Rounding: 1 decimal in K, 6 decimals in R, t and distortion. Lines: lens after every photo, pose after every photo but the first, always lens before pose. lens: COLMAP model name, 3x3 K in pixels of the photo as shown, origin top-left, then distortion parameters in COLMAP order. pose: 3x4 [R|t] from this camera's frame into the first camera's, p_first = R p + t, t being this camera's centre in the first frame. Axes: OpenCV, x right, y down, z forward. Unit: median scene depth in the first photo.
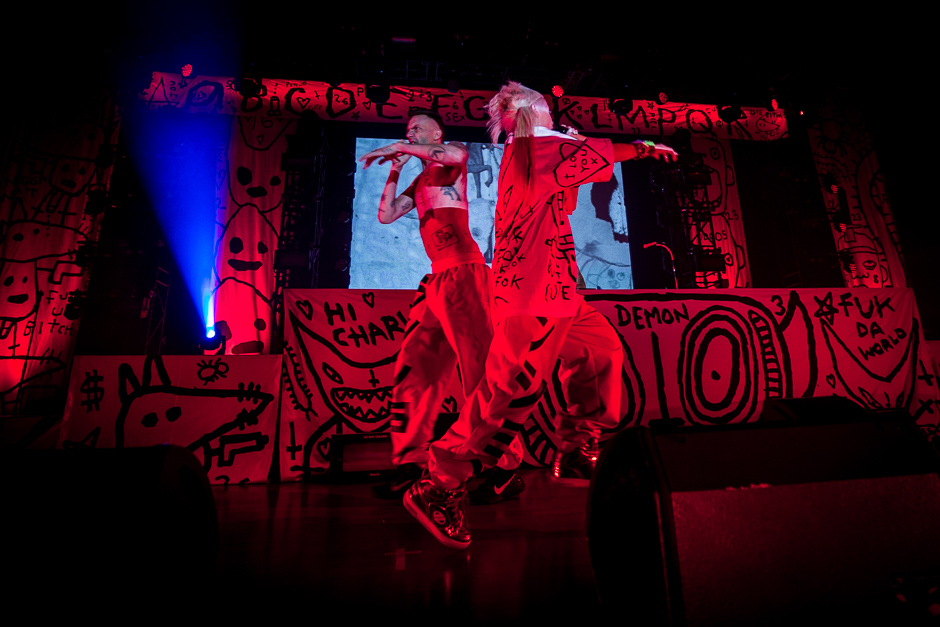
lens RADIAL K [[561.3, 0, 487.2], [0, 561.3, 214.0], [0, 0, 1]] dist [-0.062467, 0.030178]
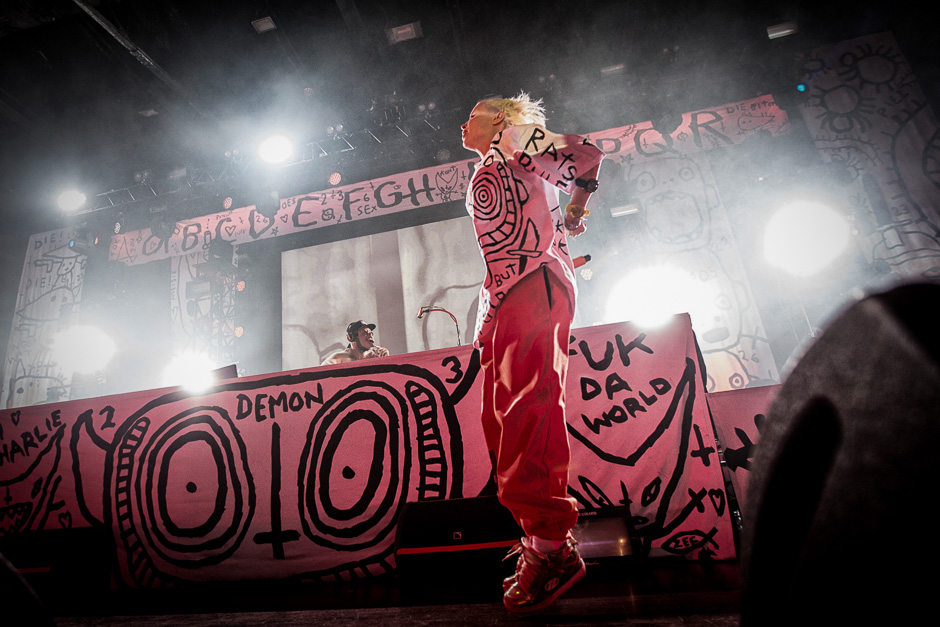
lens RADIAL K [[567.9, 0, 396.9], [0, 567.9, 278.1], [0, 0, 1]] dist [-0.066220, 0.035649]
pose [[0.909439, -0.196135, -0.366678, 0.782360], [0.173130, 0.980310, -0.094967, 0.108981], [0.378084, 0.022884, 0.925488, 0.286938]]
